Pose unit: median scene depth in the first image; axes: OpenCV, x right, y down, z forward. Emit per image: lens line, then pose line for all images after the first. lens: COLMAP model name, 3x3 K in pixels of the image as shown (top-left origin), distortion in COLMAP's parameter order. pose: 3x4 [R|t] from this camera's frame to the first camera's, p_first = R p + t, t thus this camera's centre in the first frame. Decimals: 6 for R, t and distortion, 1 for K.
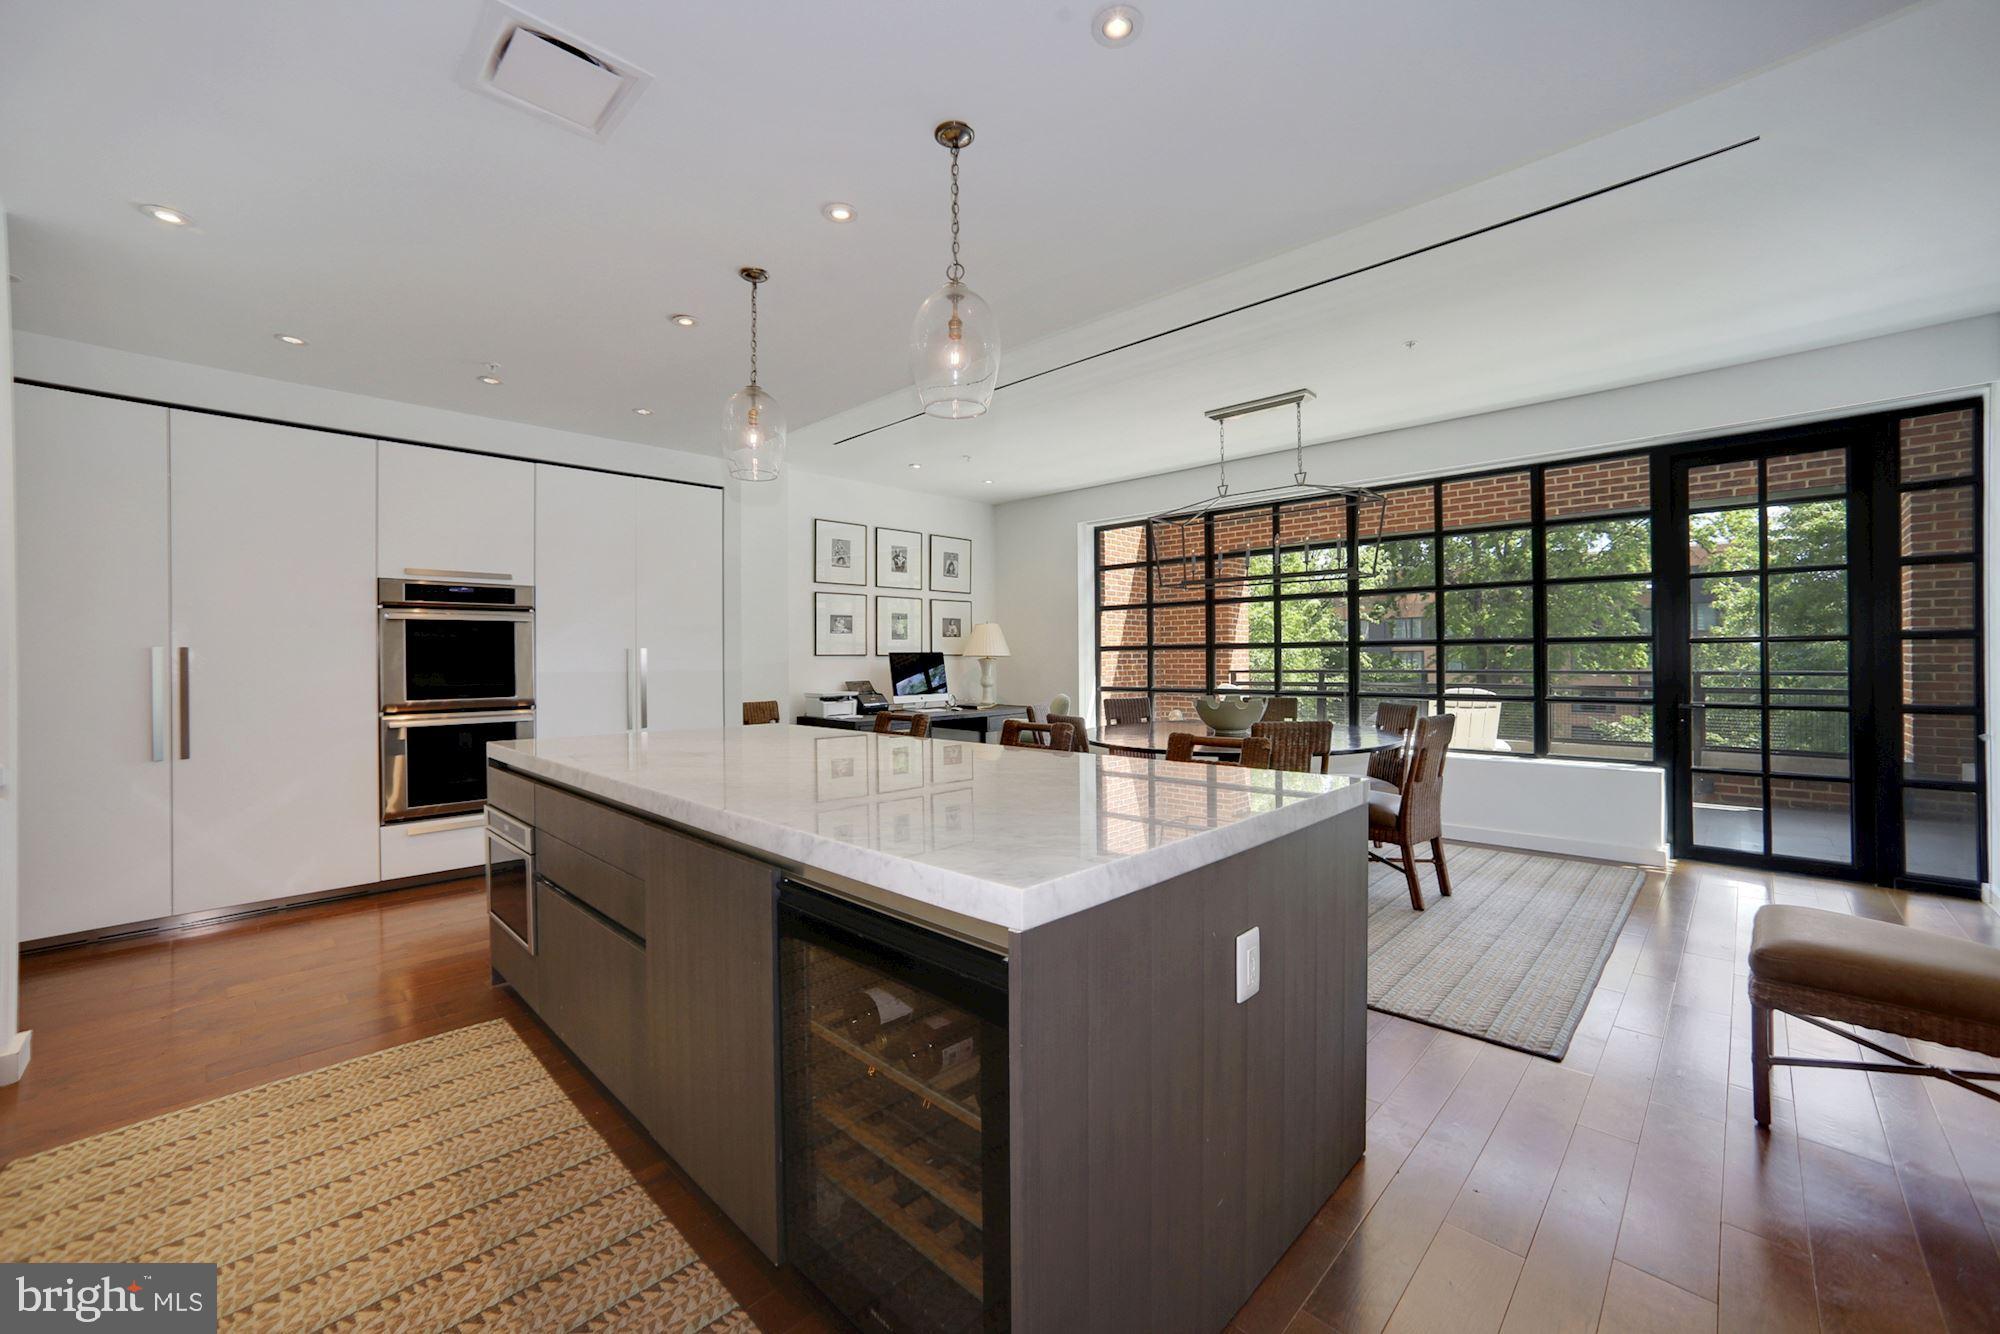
lens RADIAL K [[811.0, 0, 993.8], [0, 811.0, 653.8], [0, 0, 1]] dist [-0.051829, 0.031781]
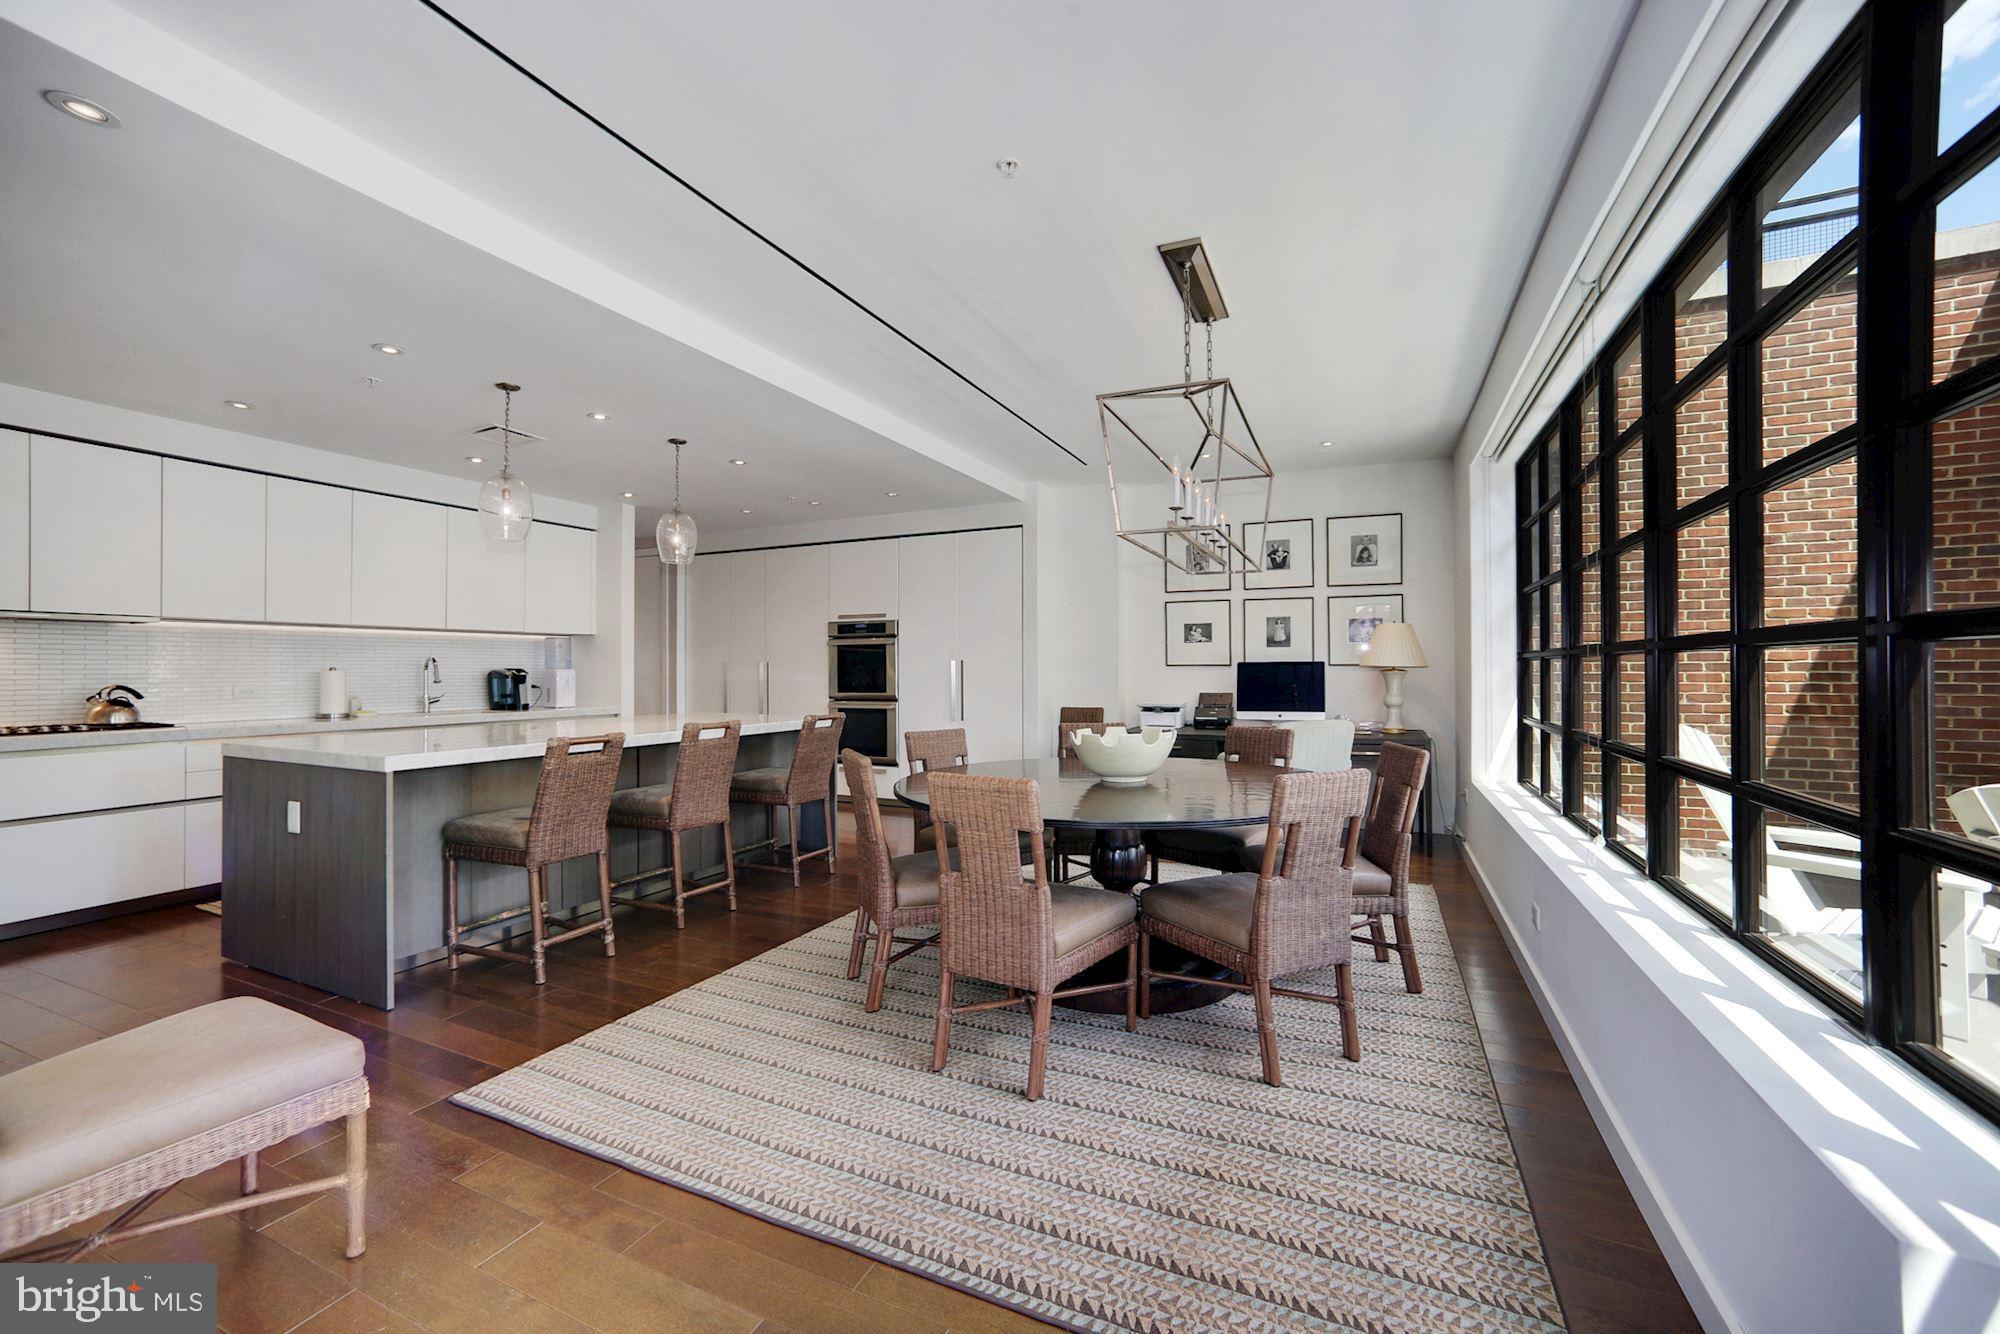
lens RADIAL K [[807.1, 0, 974.0], [0, 807.1, 661.8], [0, 0, 1]] dist [-0.050458, 0.035903]
pose [[0.343823, -0.001317, -0.939034, 0.903010], [0.005432, 0.999985, 0.000587, -0.006390], [0.939019, -0.005303, 0.343825, 0.616346]]
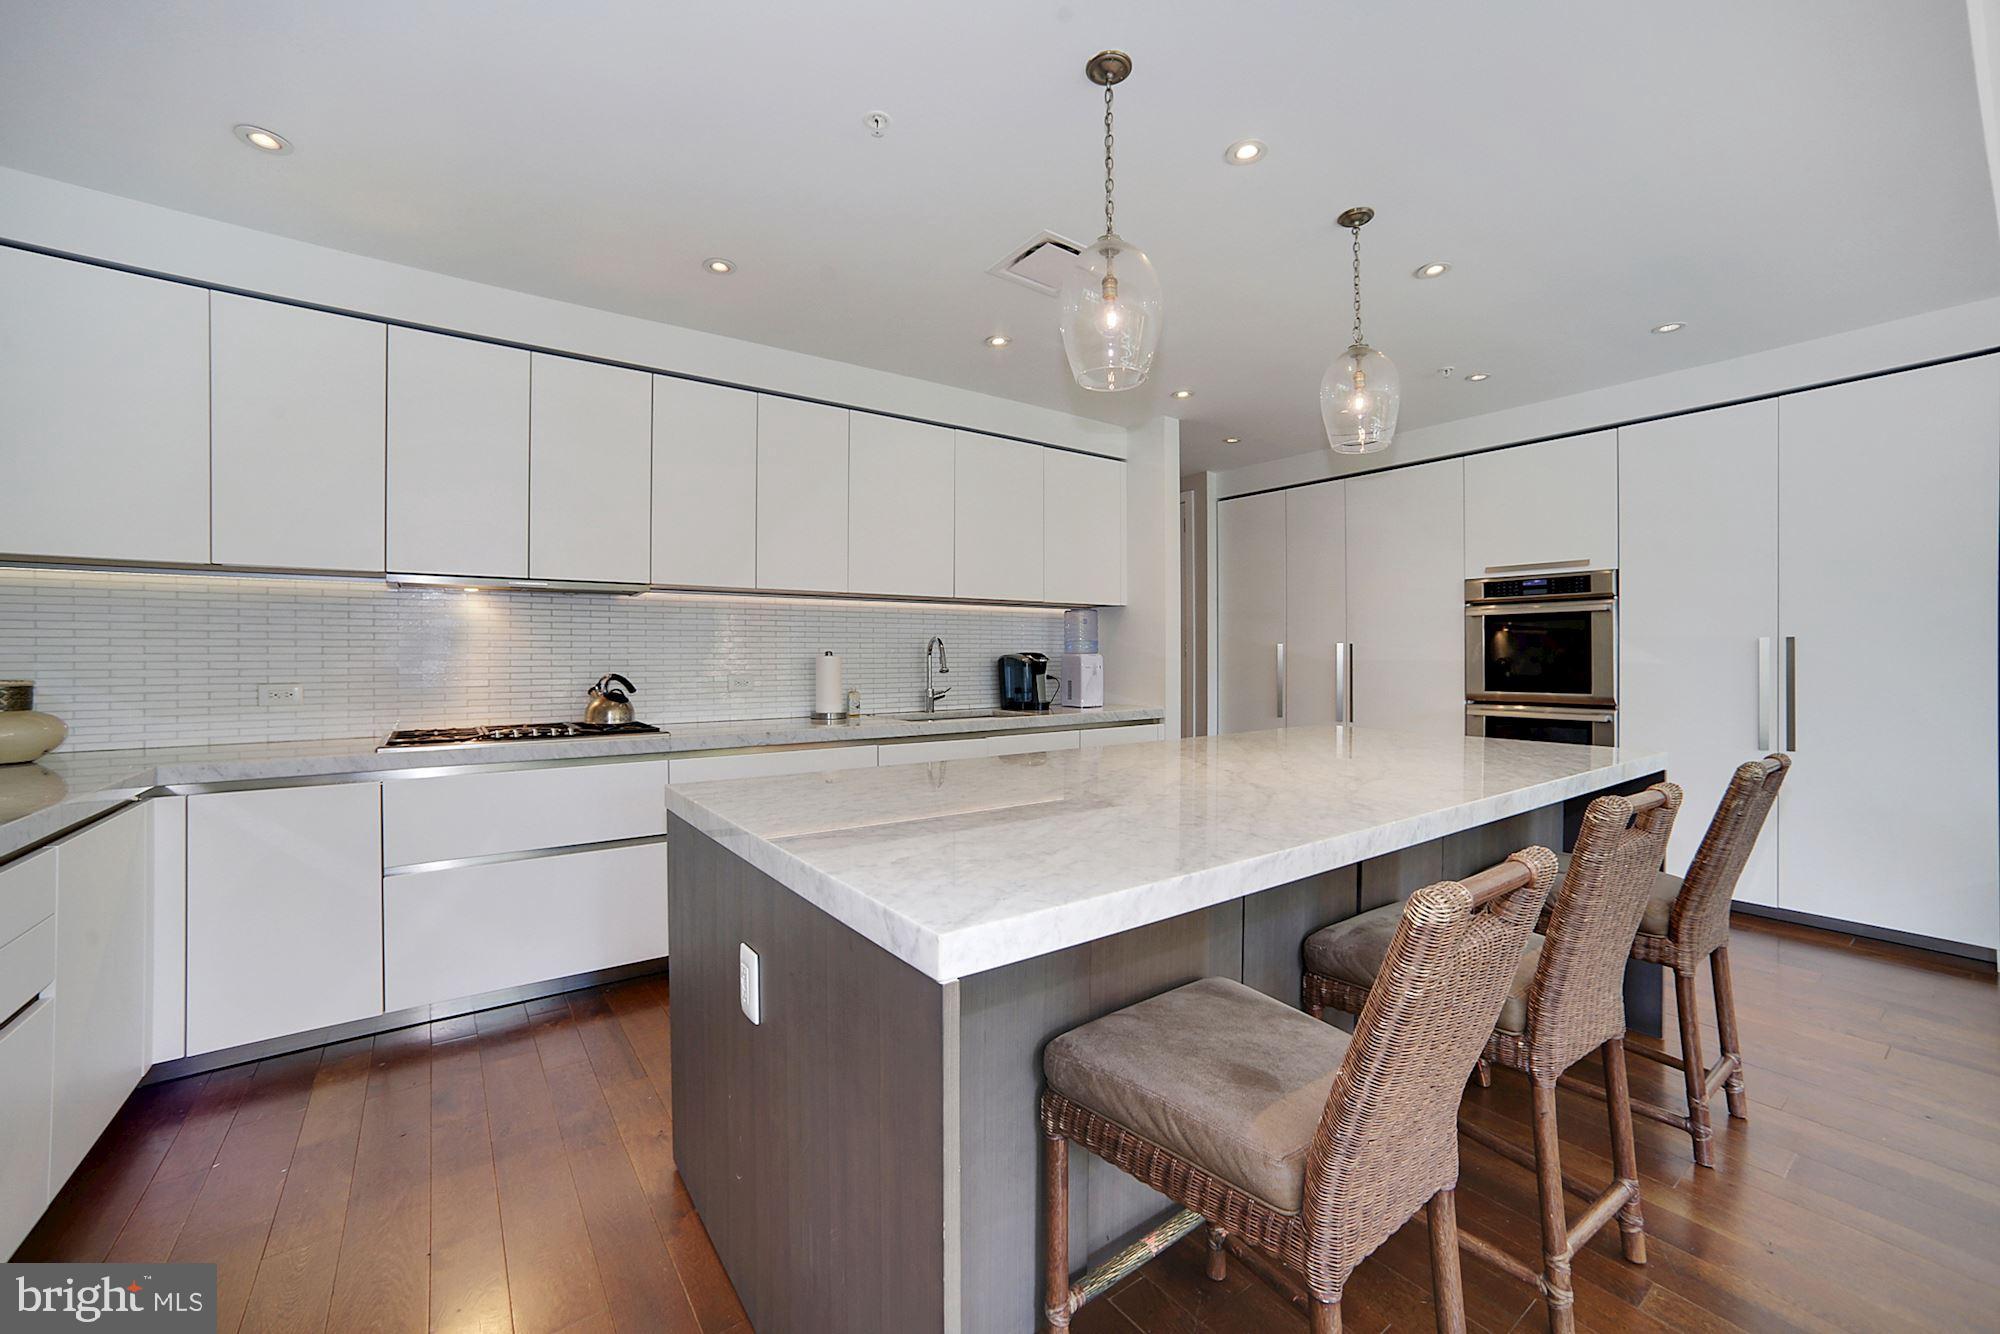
lens RADIAL K [[811.0, 0, 993.8], [0, 811.0, 653.8], [0, 0, 1]] dist [-0.051829, 0.031781]
pose [[-0.136448, 0.006505, -0.990626, 0.381091], [0.009104, 0.999944, 0.005312, -0.003126], [0.990605, -0.008294, -0.136500, 0.446409]]
